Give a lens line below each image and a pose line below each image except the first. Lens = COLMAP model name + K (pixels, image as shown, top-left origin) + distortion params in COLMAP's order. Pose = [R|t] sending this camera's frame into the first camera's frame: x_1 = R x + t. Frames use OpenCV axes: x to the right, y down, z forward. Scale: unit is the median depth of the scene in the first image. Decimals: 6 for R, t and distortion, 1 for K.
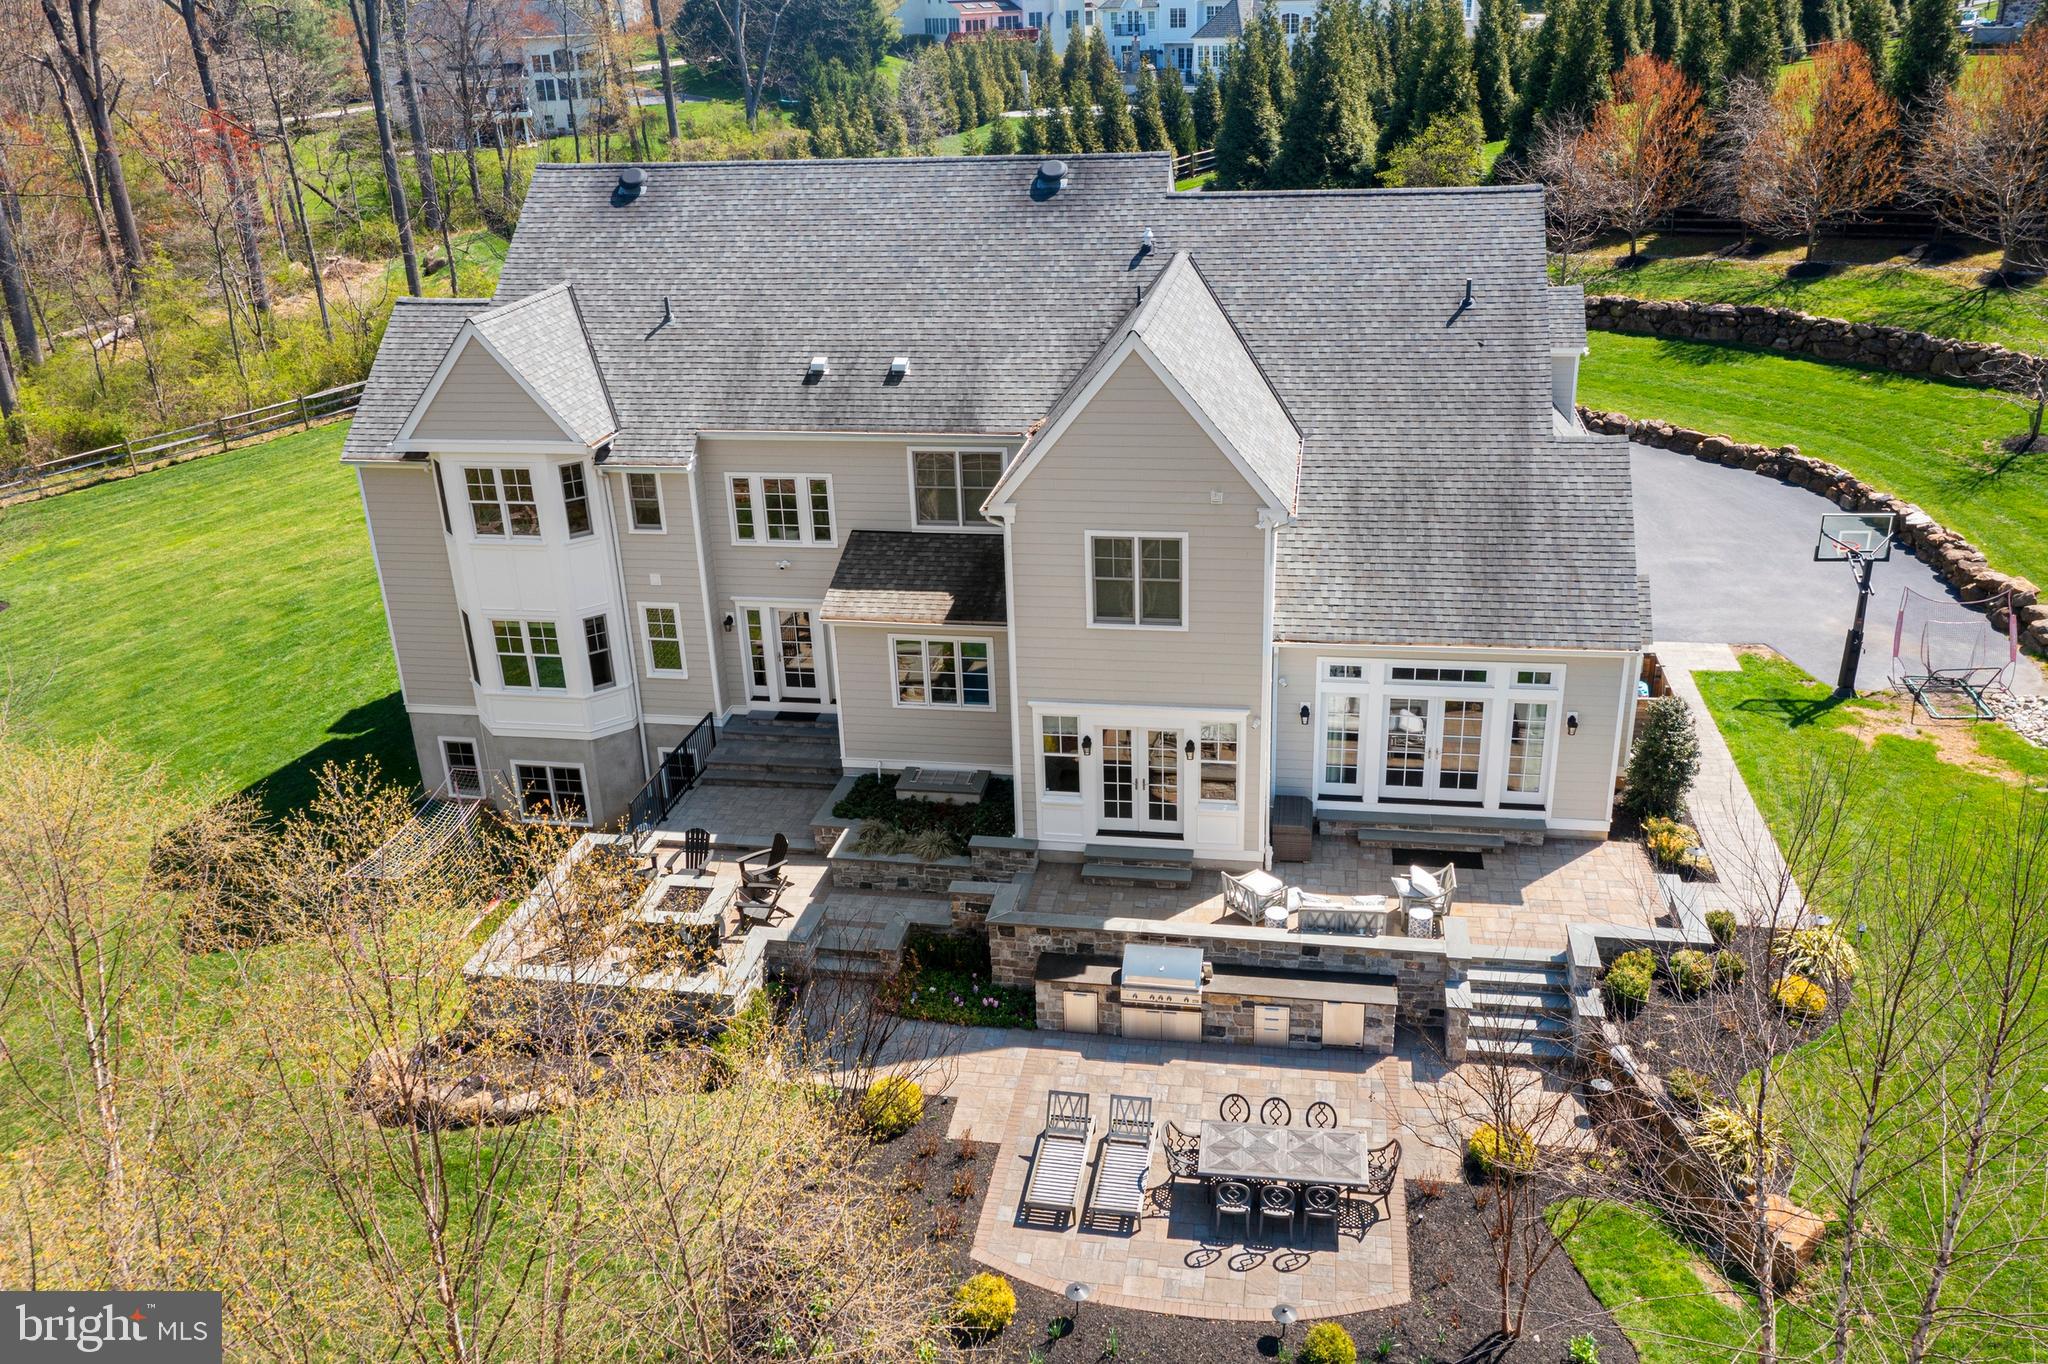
lens RADIAL K [[1644.1, 0, 1024.0], [0, 1644.1, 682.0], [0, 0, 1]] dist [-0.000700, -0.005055]
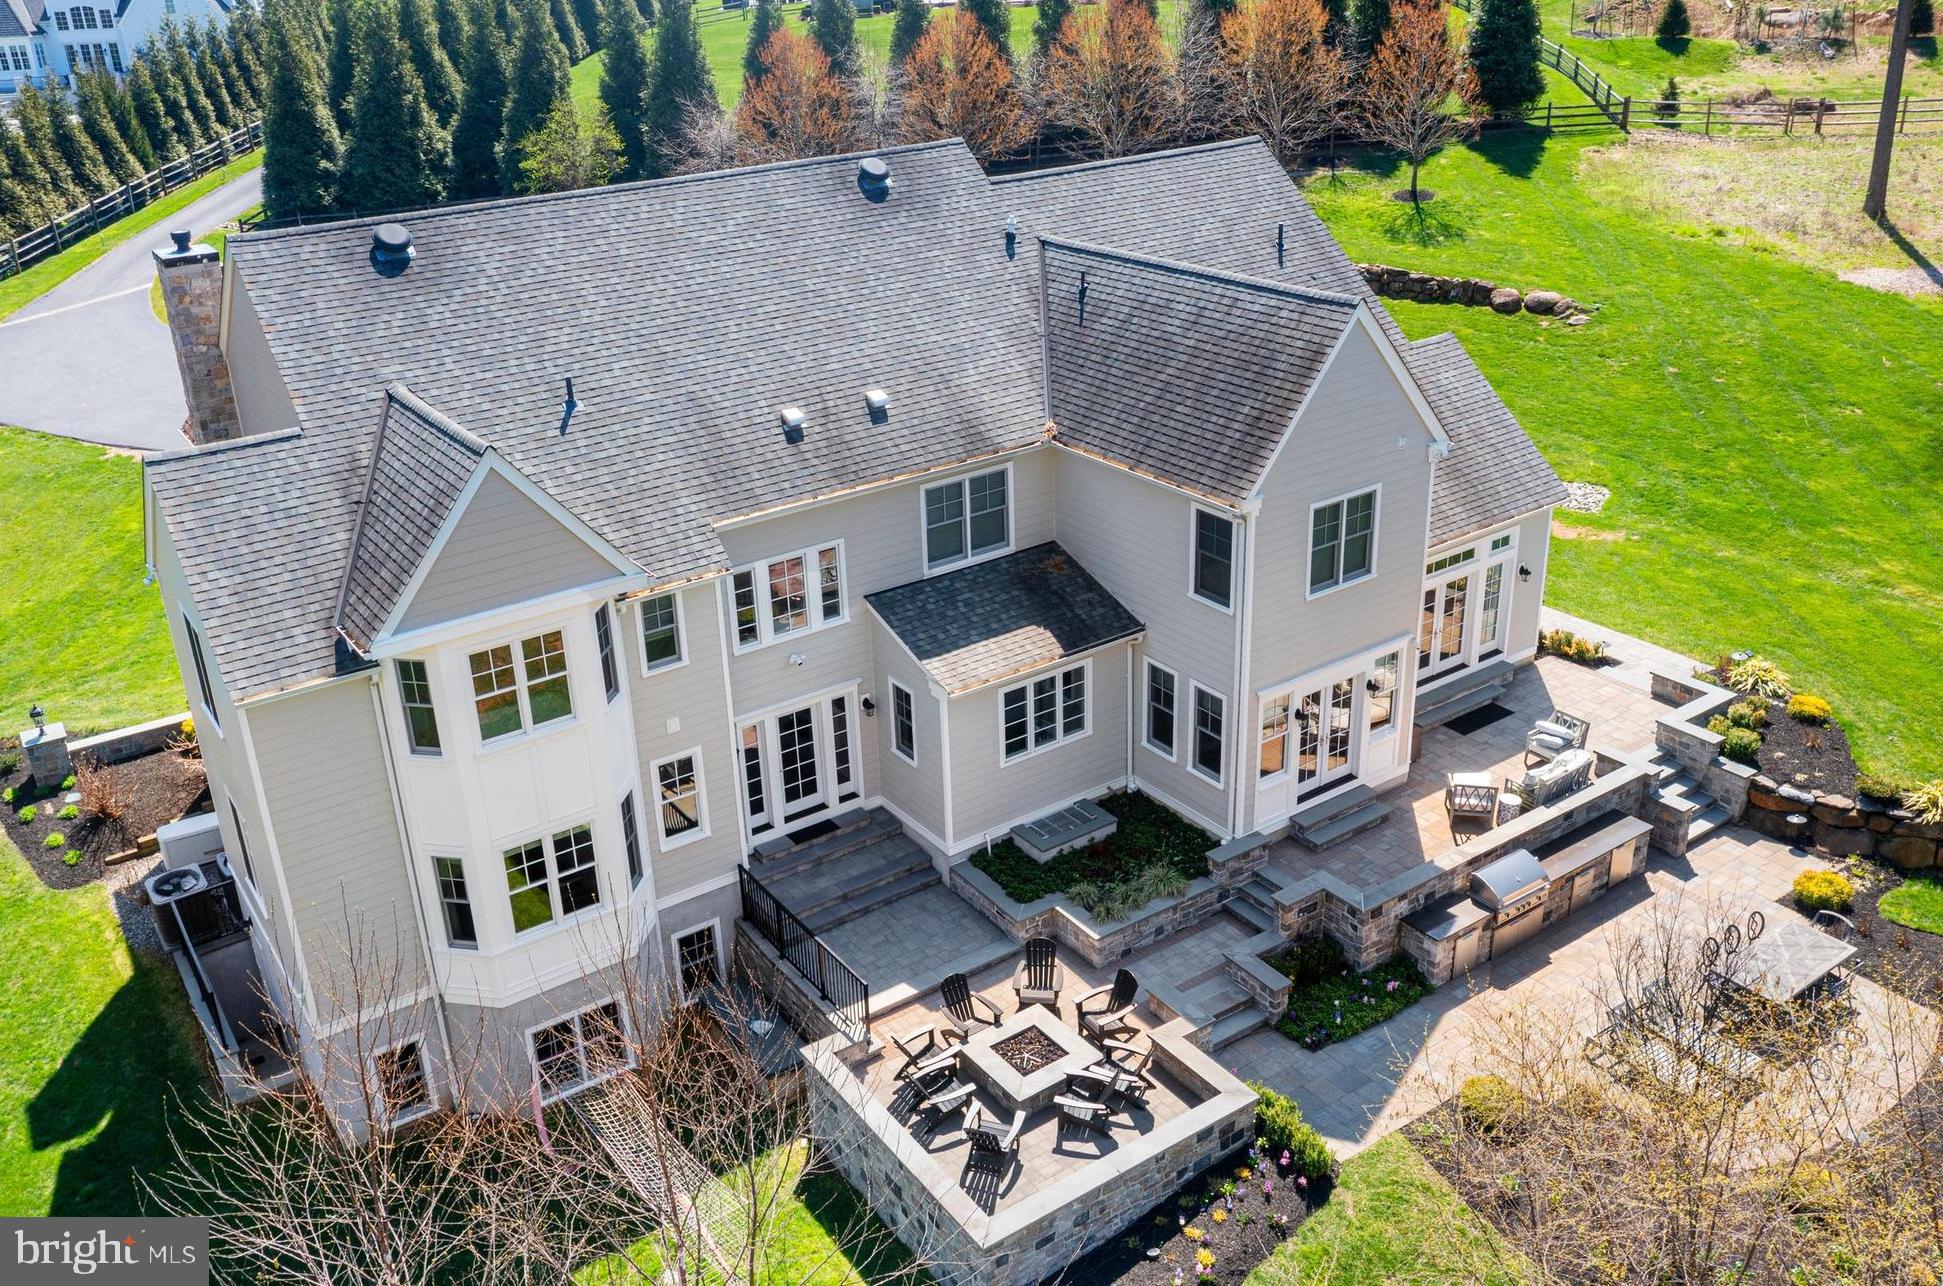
lens RADIAL K [[1634.1, 0, 969.9], [0, 1634.1, 596.1], [0, 0, 1]] dist [-0.005033, -0.010370]
pose [[0.713353, -0.268888, 0.647168, -0.645920], [0.290329, 0.953880, 0.076302, -0.147538], [-0.637837, 0.133462, 0.758520, 0.326875]]
